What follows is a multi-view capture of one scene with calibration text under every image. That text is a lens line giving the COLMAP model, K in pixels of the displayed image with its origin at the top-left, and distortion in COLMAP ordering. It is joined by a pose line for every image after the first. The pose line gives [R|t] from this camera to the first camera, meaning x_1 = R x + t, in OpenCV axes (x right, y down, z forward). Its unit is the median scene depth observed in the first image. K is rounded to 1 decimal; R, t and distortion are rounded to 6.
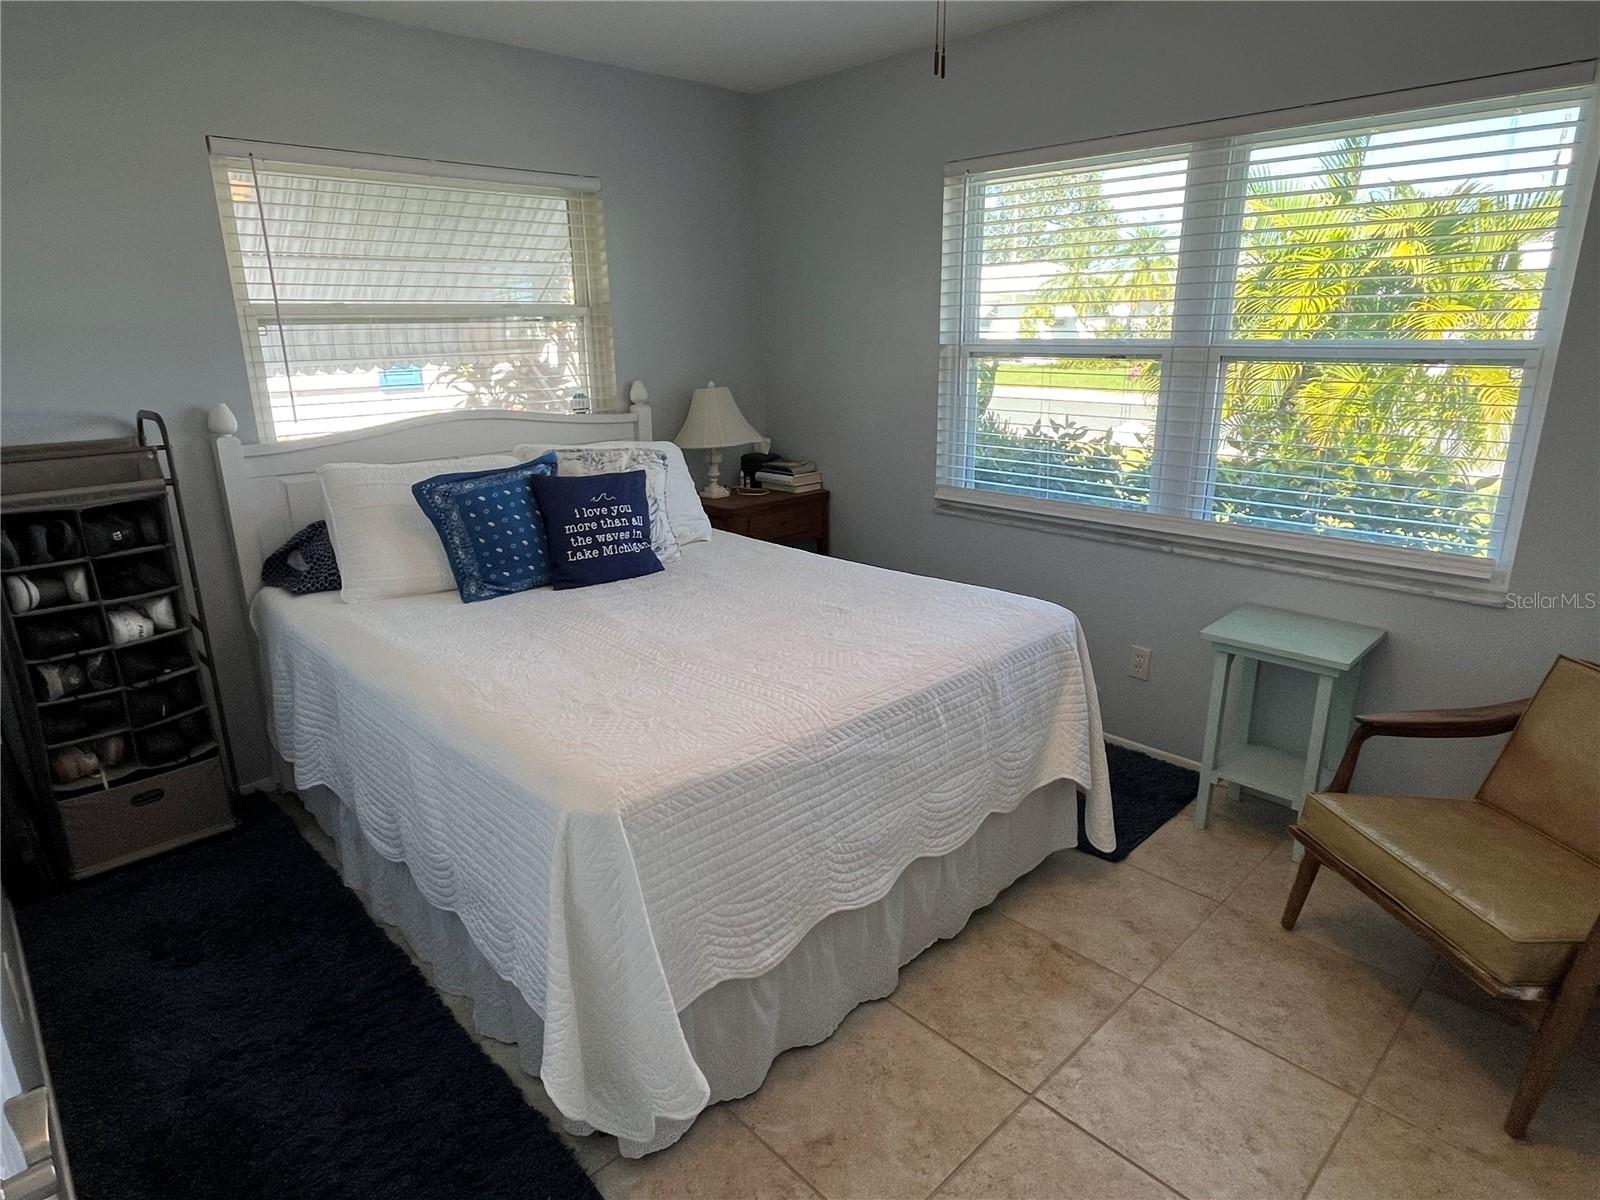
lens RADIAL K [[916.5, 0, 800.1], [0, 916.5, 592.8], [0, 0, 1]] dist [-0.009646, -0.000703]
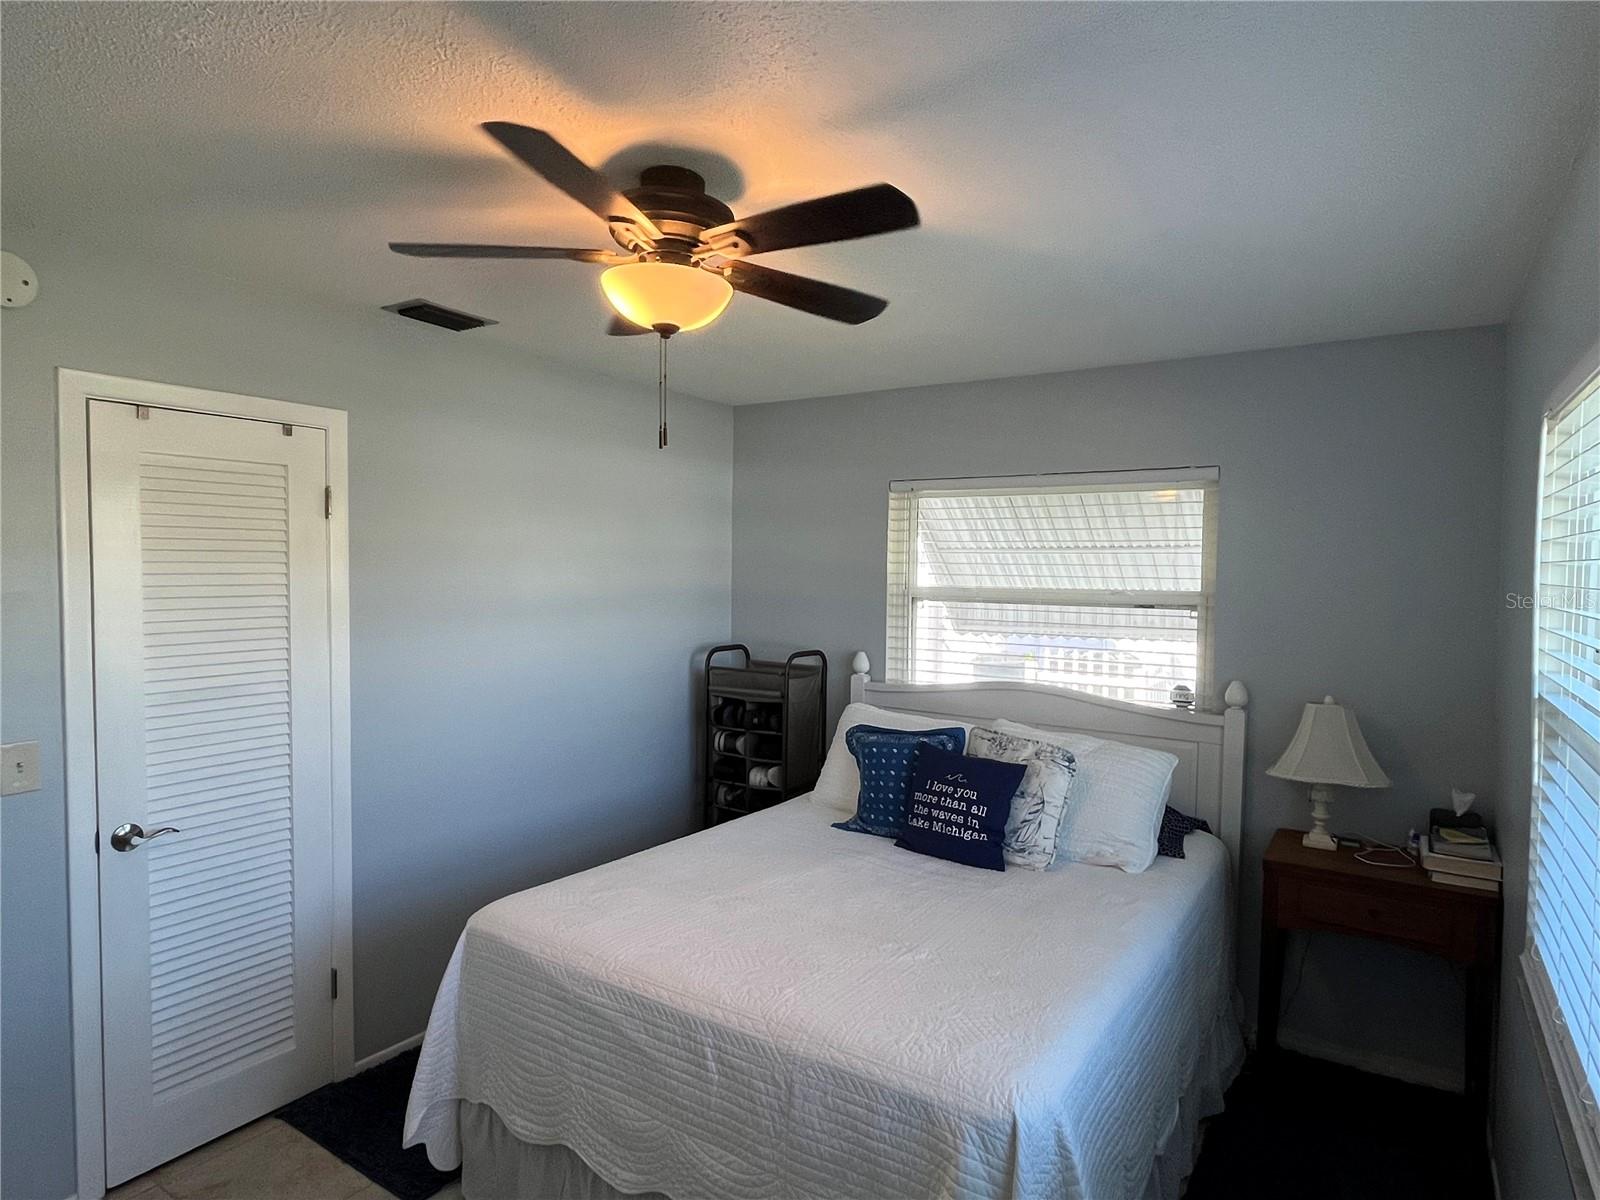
lens RADIAL K [[916.5, 0, 799.4], [0, 916.5, 606.1], [0, 0, 1]] dist [-0.009646, -0.000703]
pose [[0.224786, 0.055898, -0.972804, 0.759857], [-0.292320, 0.956238, -0.012600, -0.229293], [0.929527, 0.287202, 0.231289, 0.548936]]
